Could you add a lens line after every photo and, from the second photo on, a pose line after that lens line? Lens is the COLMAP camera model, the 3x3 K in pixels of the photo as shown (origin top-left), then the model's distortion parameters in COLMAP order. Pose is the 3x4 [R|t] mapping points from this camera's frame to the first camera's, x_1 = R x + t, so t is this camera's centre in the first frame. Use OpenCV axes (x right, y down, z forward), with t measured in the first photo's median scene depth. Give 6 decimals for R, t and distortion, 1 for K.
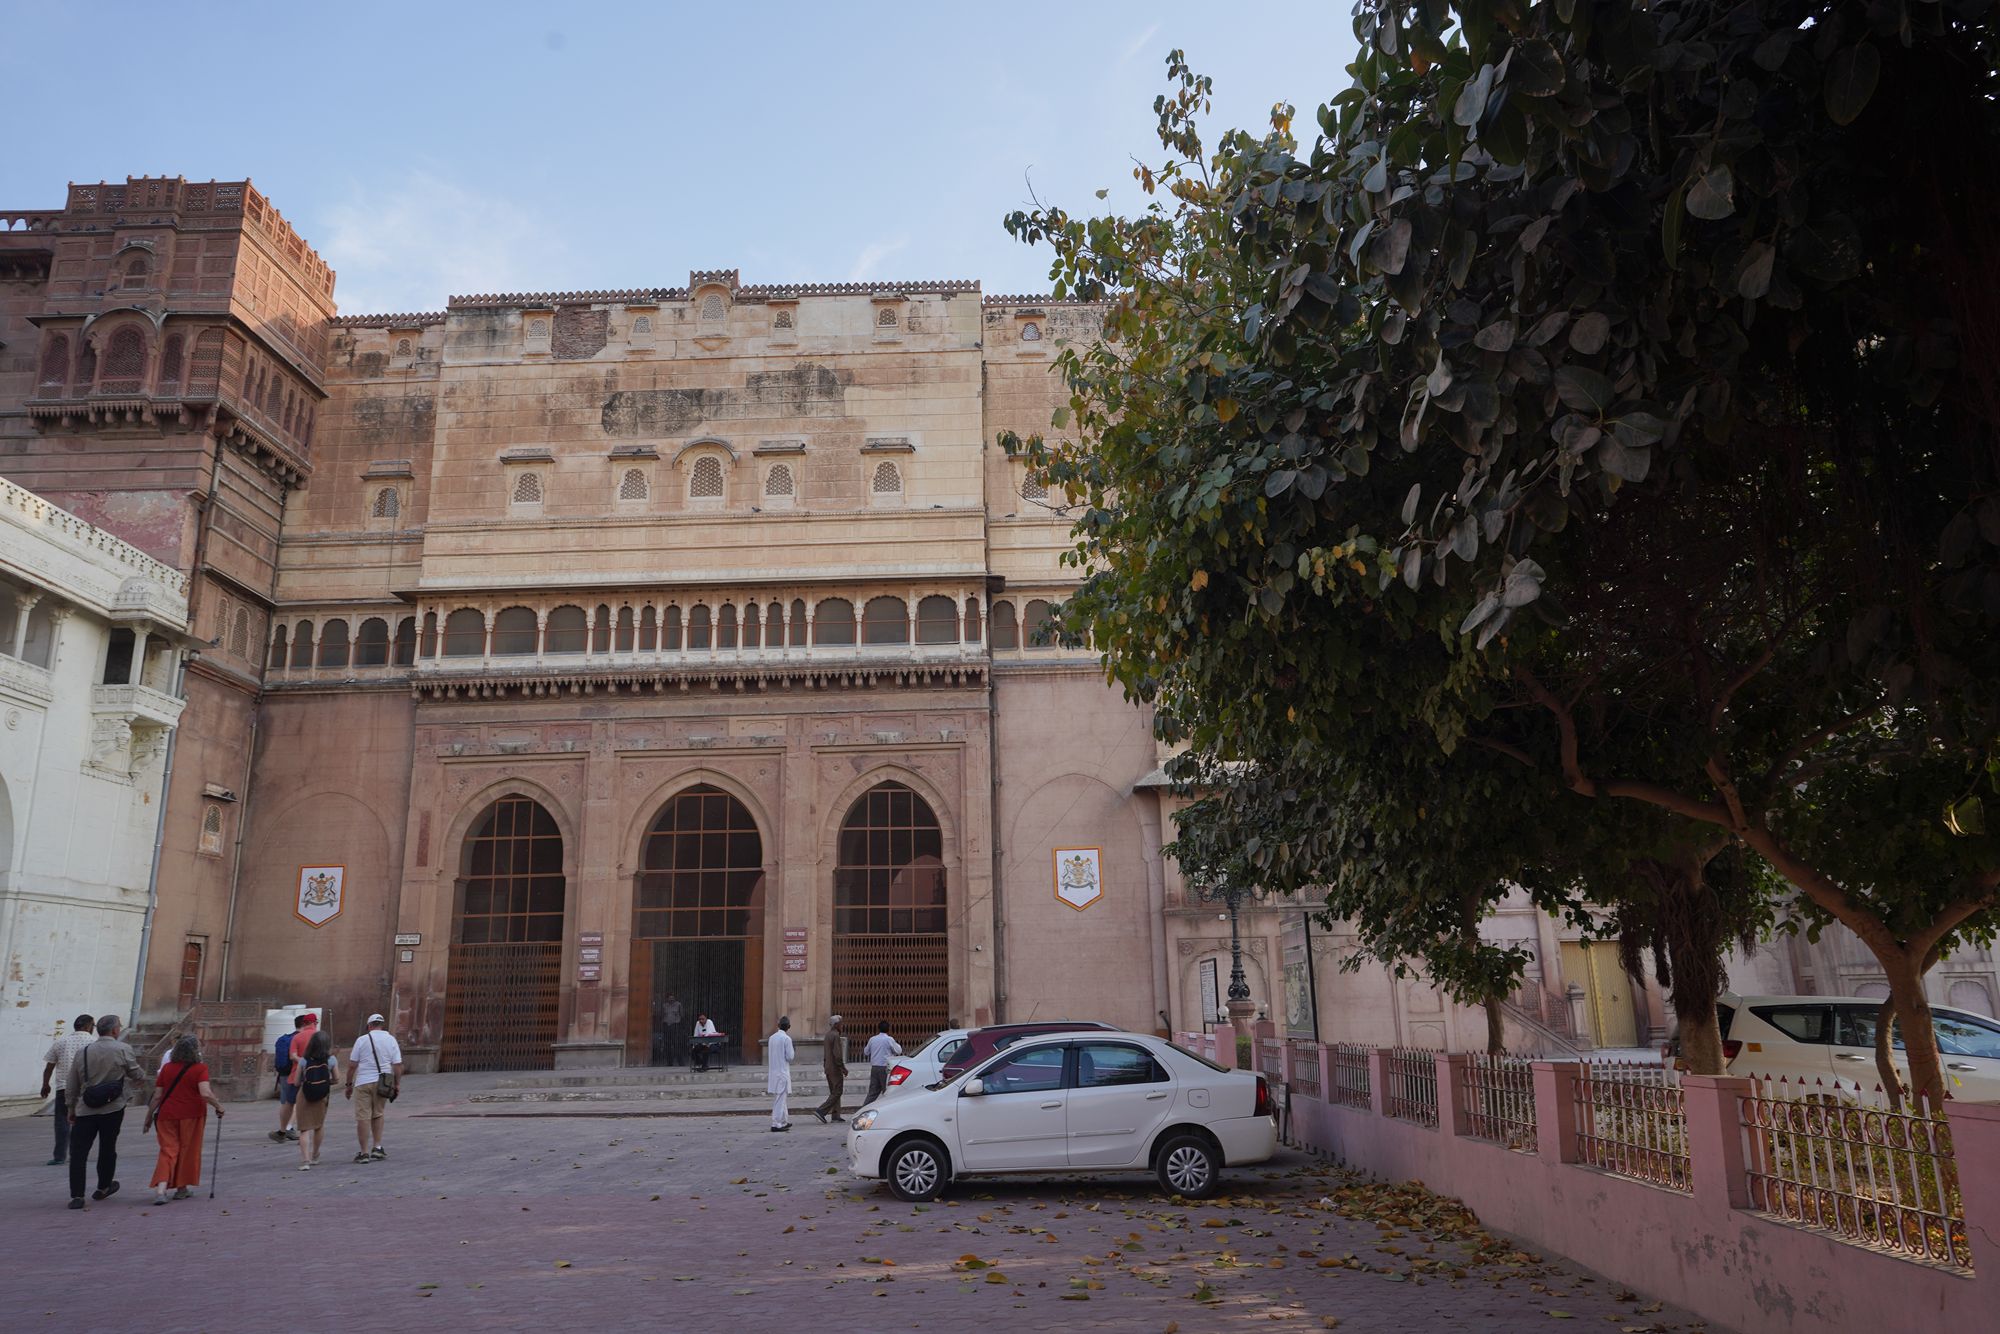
lens RADIAL K [[1291.2, 0, 1000.4], [0, 1291.2, 682.5], [0, 0, 1]] dist [-0.026837, 0.025098]
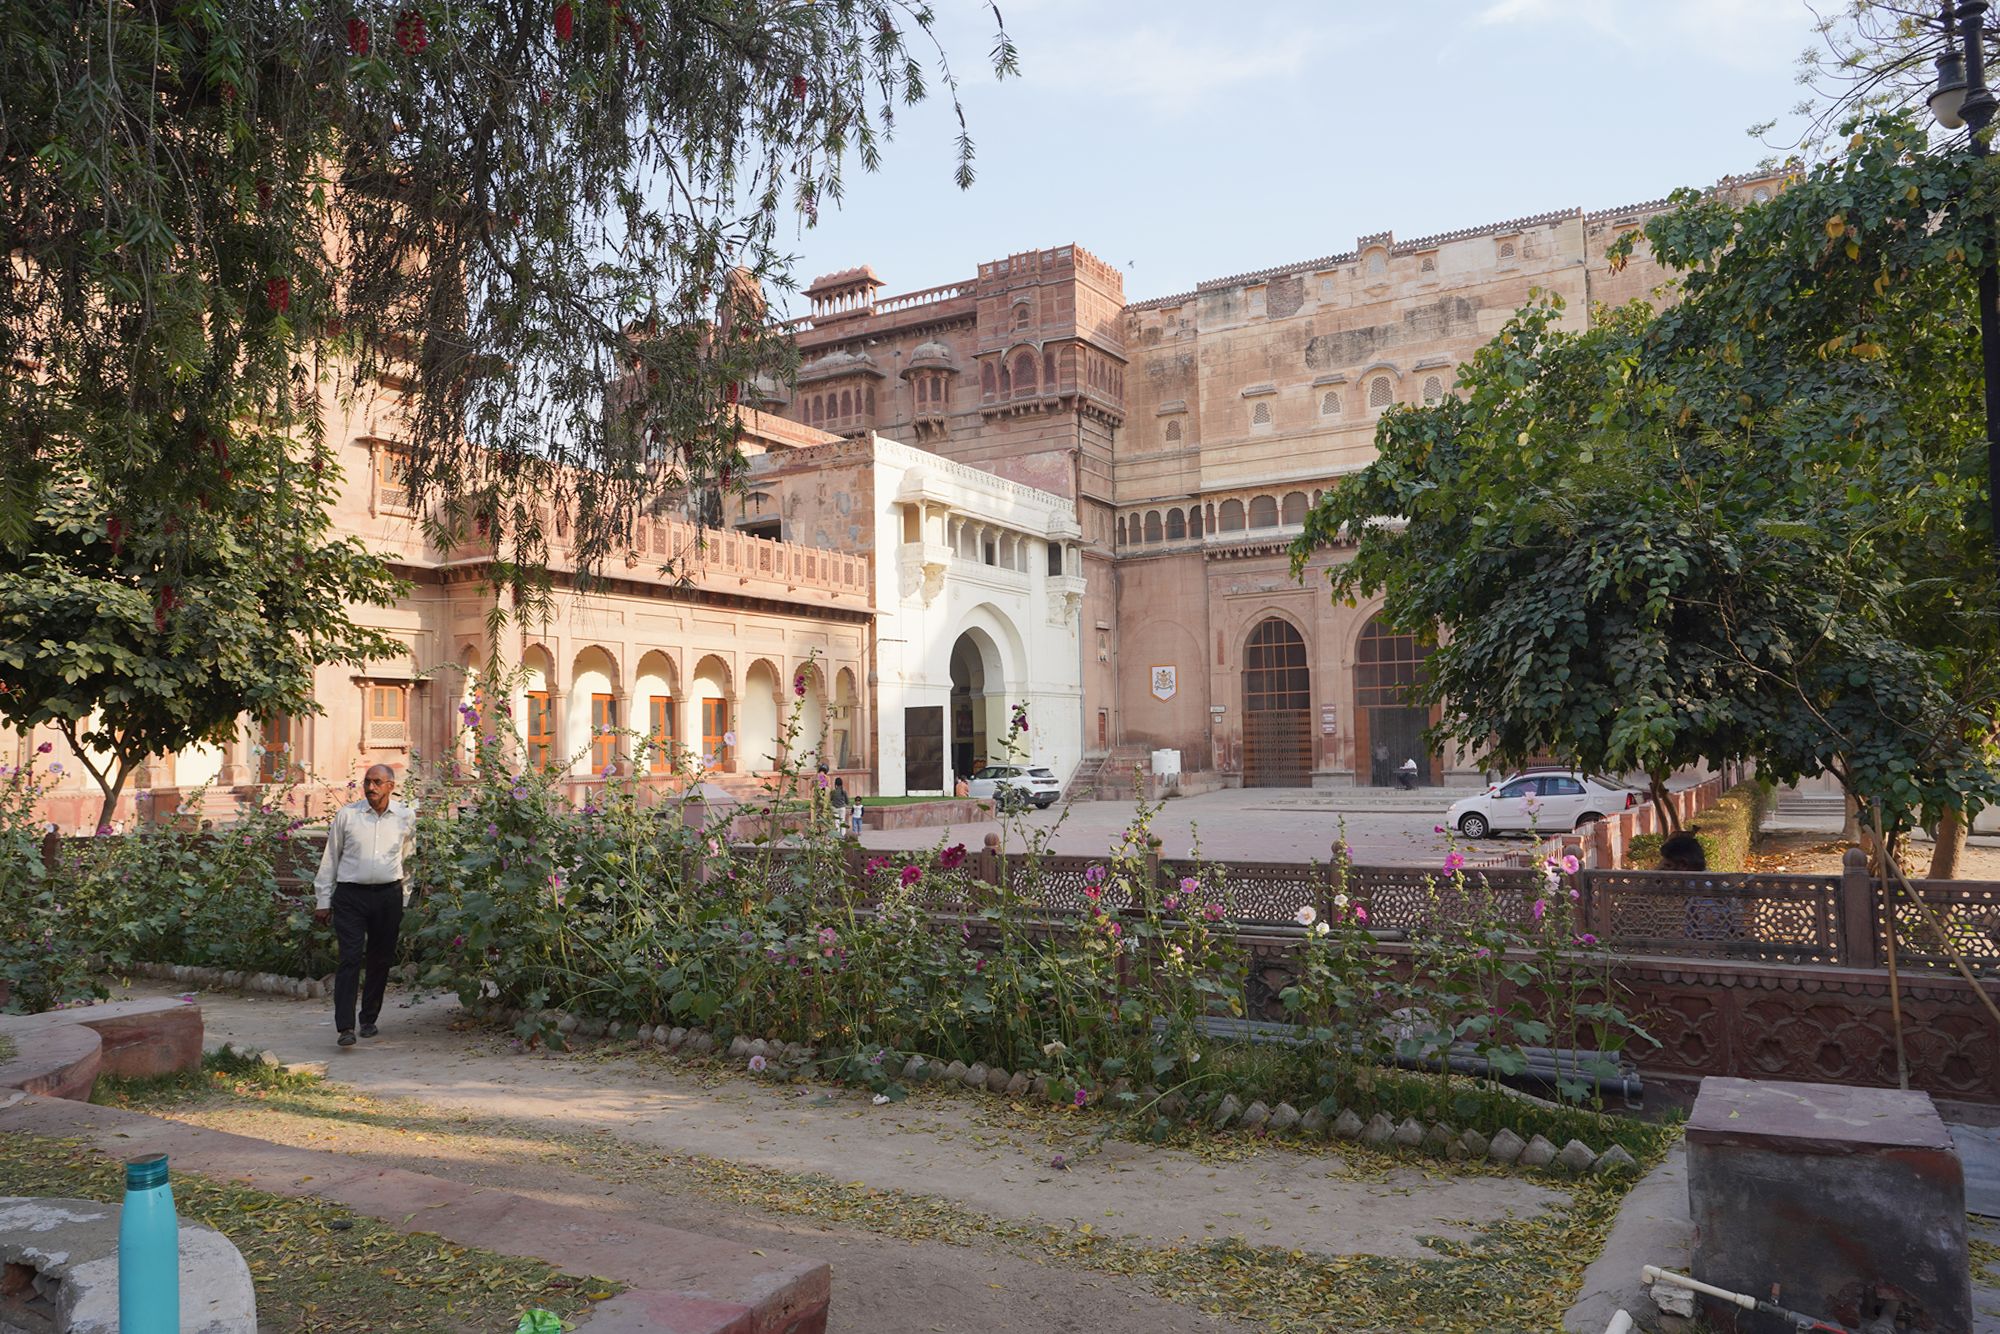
lens RADIAL K [[1291.2, 0, 1000.4], [0, 1291.2, 682.5], [0, 0, 1]] dist [-0.026837, 0.025098]
pose [[0.853139, -0.019870, -0.521305, 0.151388], [0.126024, 0.977529, 0.168985, -0.138001], [0.506233, -0.209865, 0.836472, -0.481034]]
